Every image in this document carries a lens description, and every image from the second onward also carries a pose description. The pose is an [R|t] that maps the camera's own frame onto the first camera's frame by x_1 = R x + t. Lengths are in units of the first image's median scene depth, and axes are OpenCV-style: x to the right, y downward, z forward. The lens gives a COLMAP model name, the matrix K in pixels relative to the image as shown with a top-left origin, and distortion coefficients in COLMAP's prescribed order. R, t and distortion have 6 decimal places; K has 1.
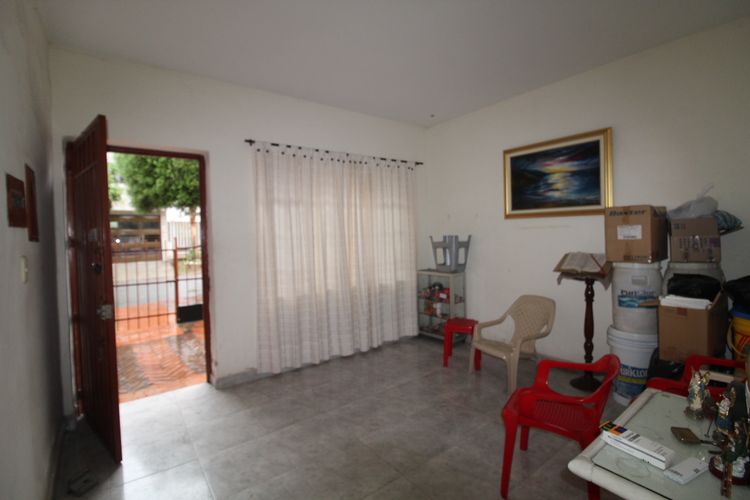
lens RADIAL K [[345.9, 0, 373.0], [0, 345.9, 240.9], [0, 0, 1]] dist [-0.001092, -0.009799]
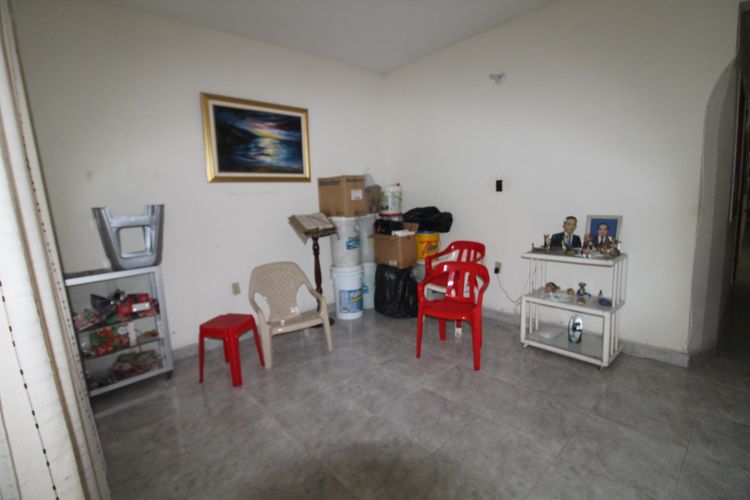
lens RADIAL K [[345.9, 0, 373.0], [0, 345.9, 240.9], [0, 0, 1]] dist [-0.001092, -0.009799]
pose [[-0.083651, -0.106763, 0.990759, -0.525873], [0.066816, 0.991406, 0.112474, 0.006404], [-0.994253, 0.075607, -0.075799, 0.816684]]
